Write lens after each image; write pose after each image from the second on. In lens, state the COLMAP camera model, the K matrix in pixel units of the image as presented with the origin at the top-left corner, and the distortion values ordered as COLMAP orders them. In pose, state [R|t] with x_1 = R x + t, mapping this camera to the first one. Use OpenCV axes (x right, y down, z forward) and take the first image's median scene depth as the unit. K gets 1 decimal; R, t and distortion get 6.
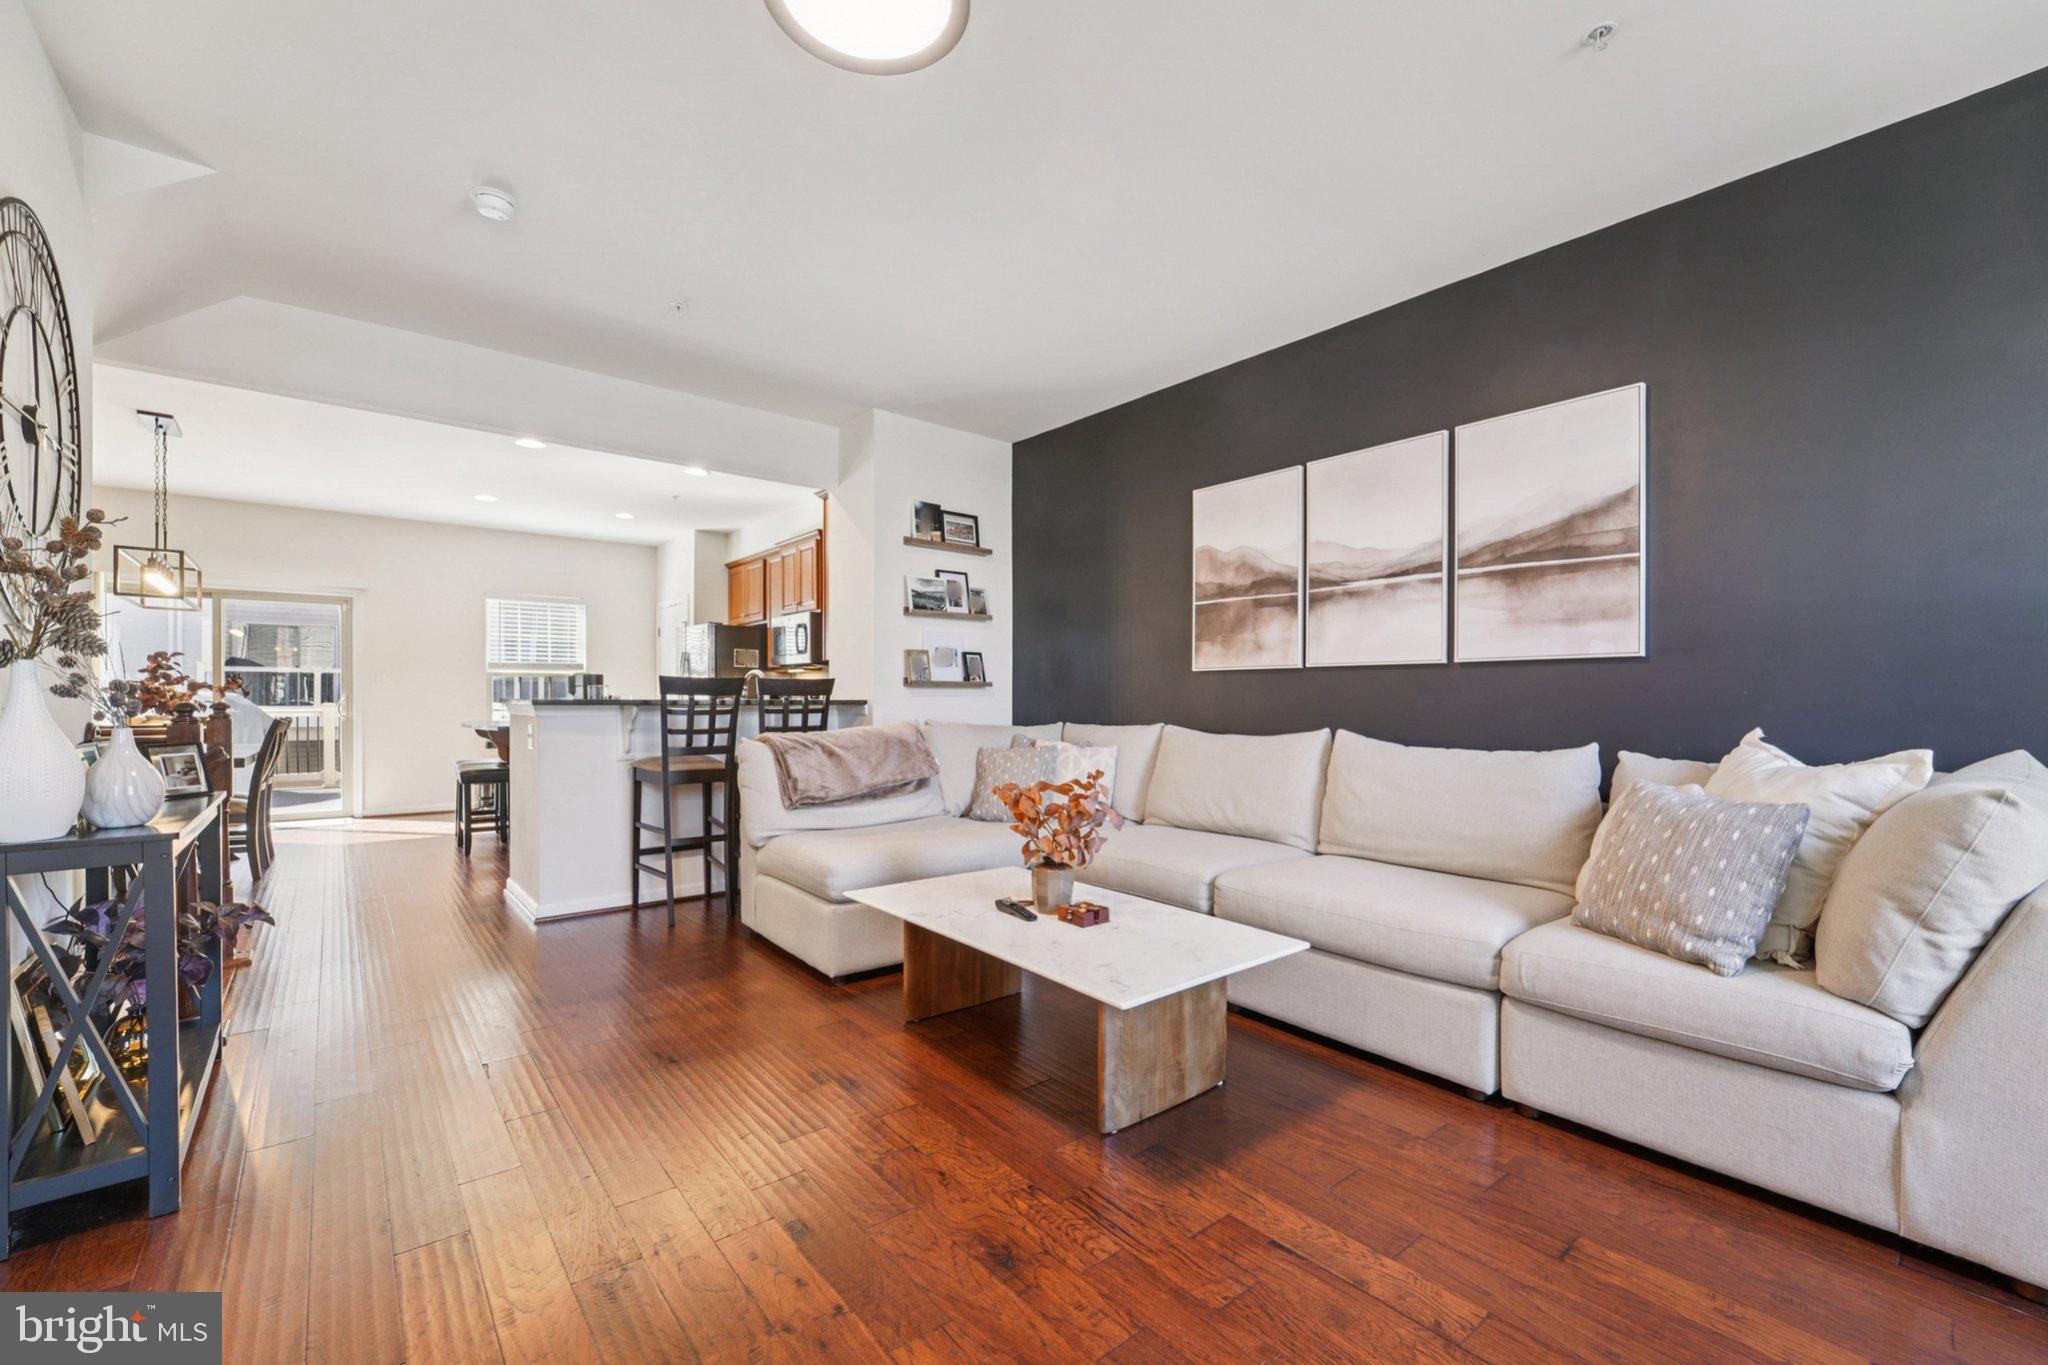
lens RADIAL K [[849.4, 0, 1027.2], [0, 849.4, 703.6], [0, 0, 1]] dist [-0.001080, 0.000065]
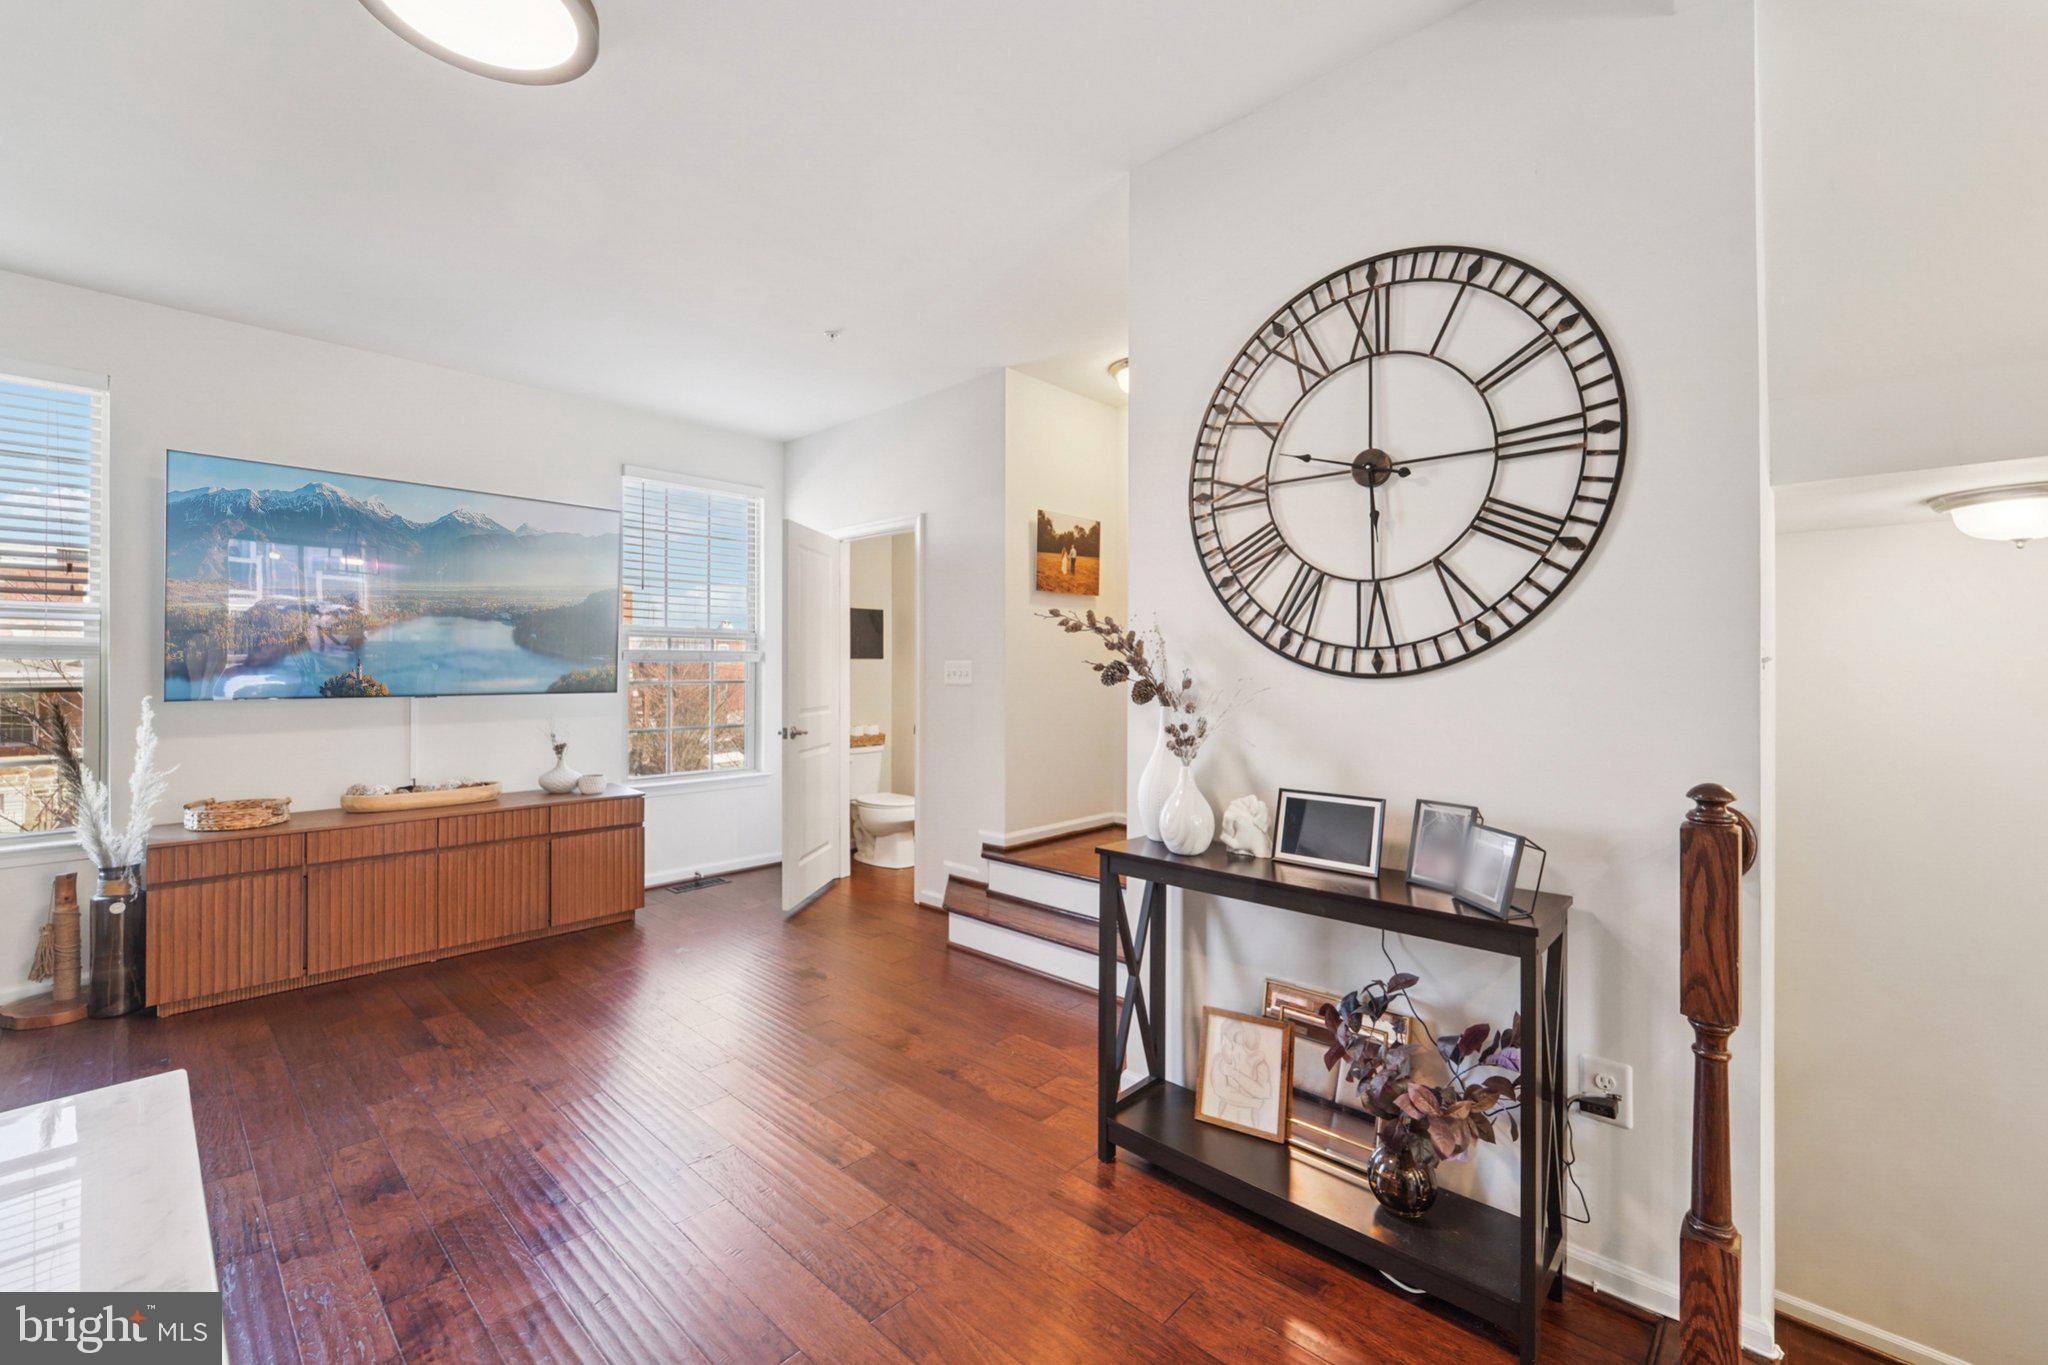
lens RADIAL K [[837.8, 0, 1031.0], [0, 837.8, 670.2], [0, 0, 1]] dist [-0.006210, 0.000716]
pose [[-0.990815, -0.006498, -0.135070, -0.310136], [-0.007322, 0.999957, 0.005603, -0.045557], [0.135028, 0.006541, -0.990820, 0.910979]]
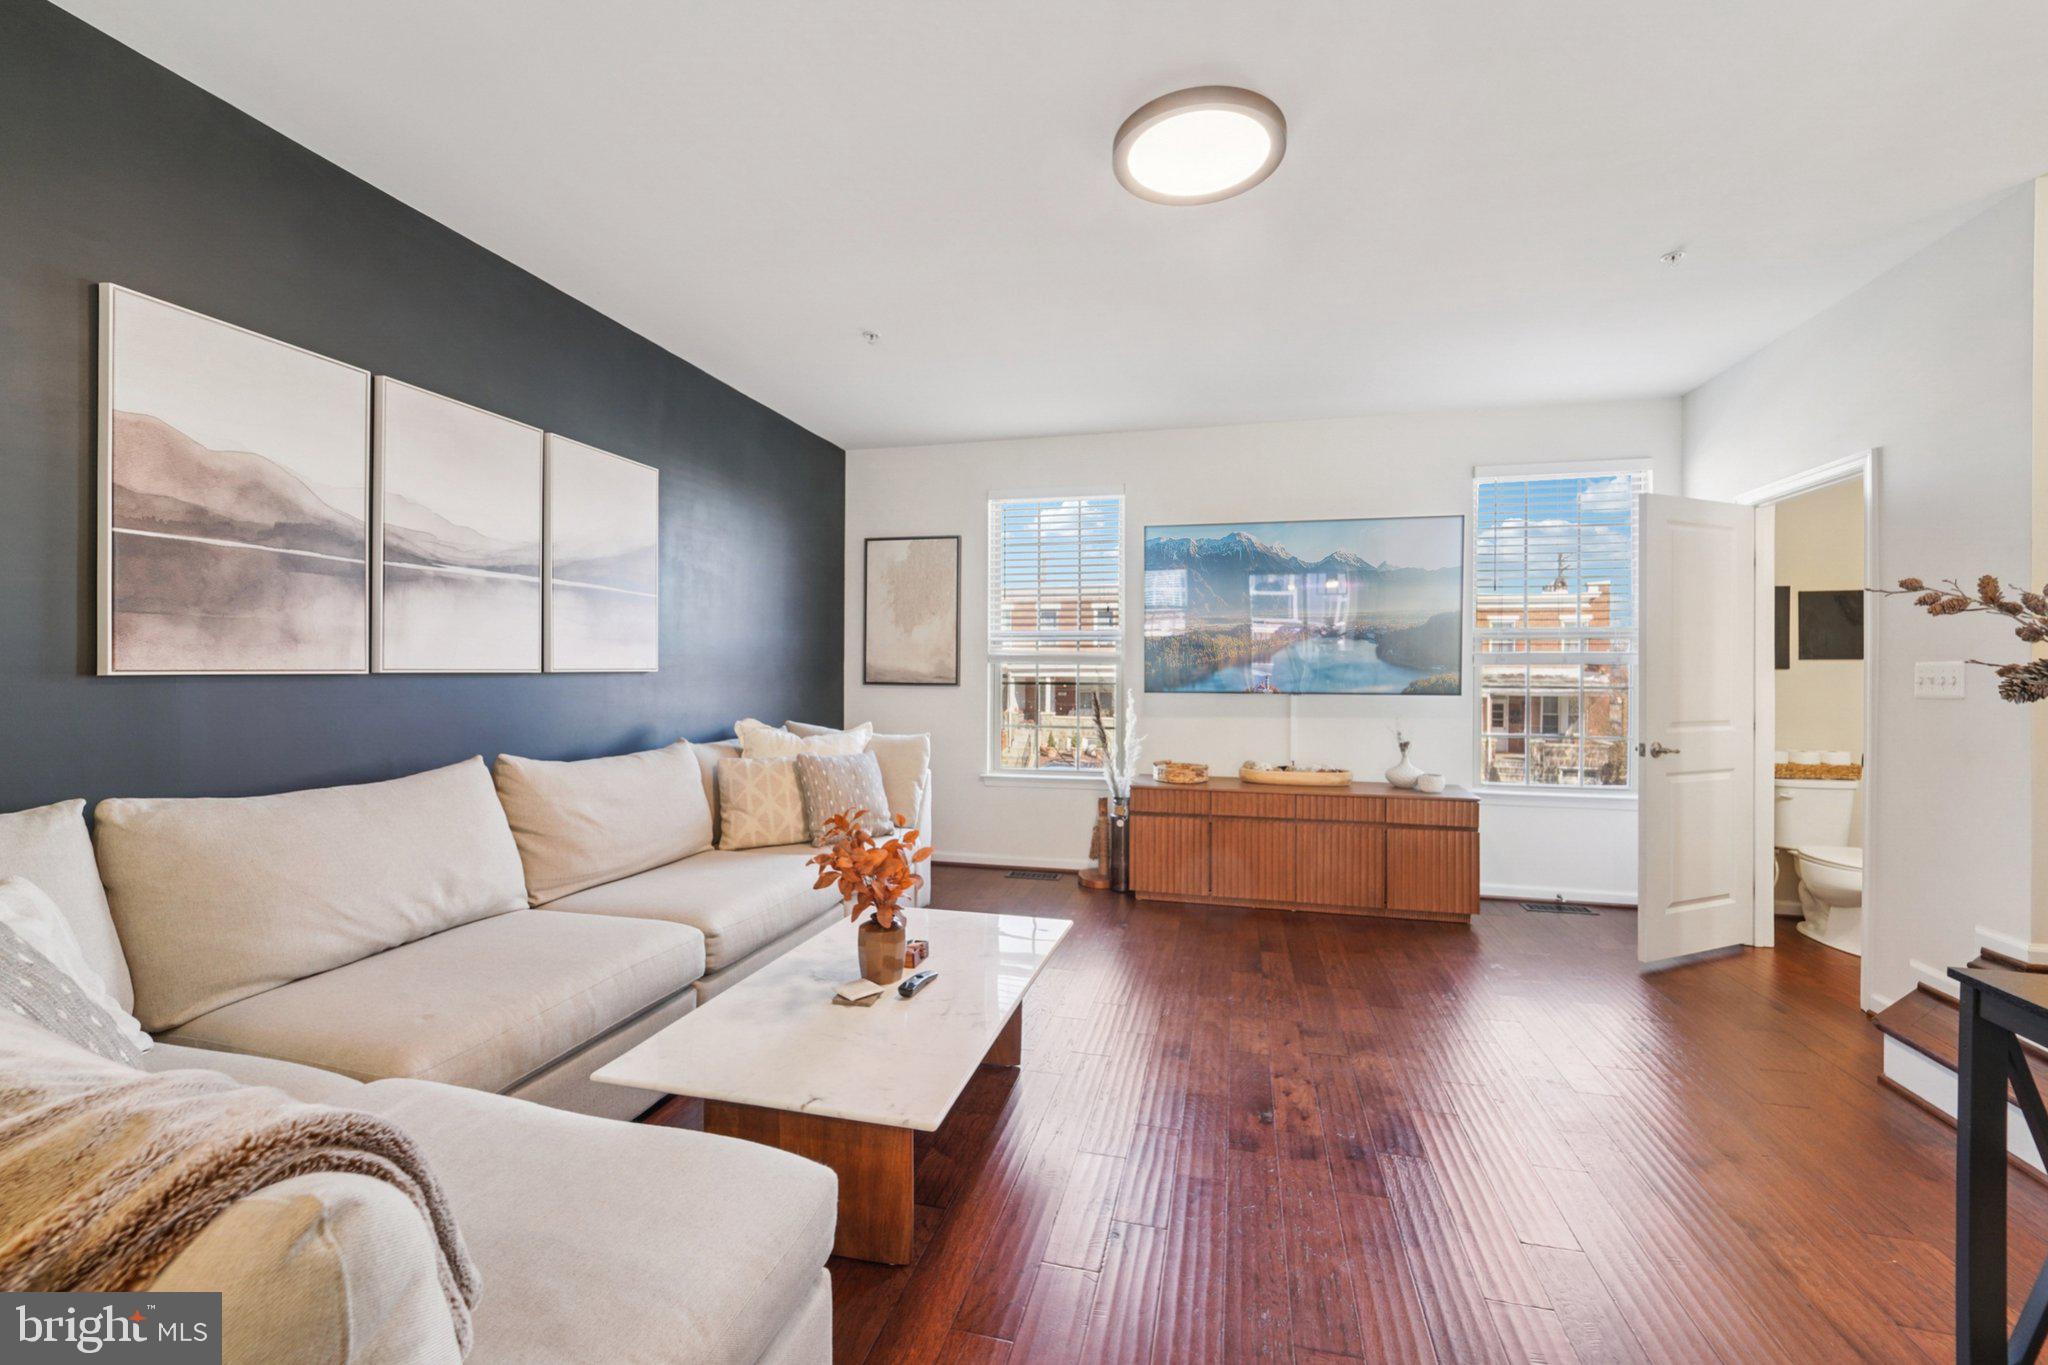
lens RADIAL K [[837.5, 0, 1029.1], [0, 837.5, 674.3], [0, 0, 1]] dist [-0.003242, -0.000126]
pose [[-0.593918, -0.011722, 0.804440, -0.462557], [-0.002955, 0.999919, 0.012388, -0.046256], [-0.804520, 0.004980, -0.593905, 0.868954]]
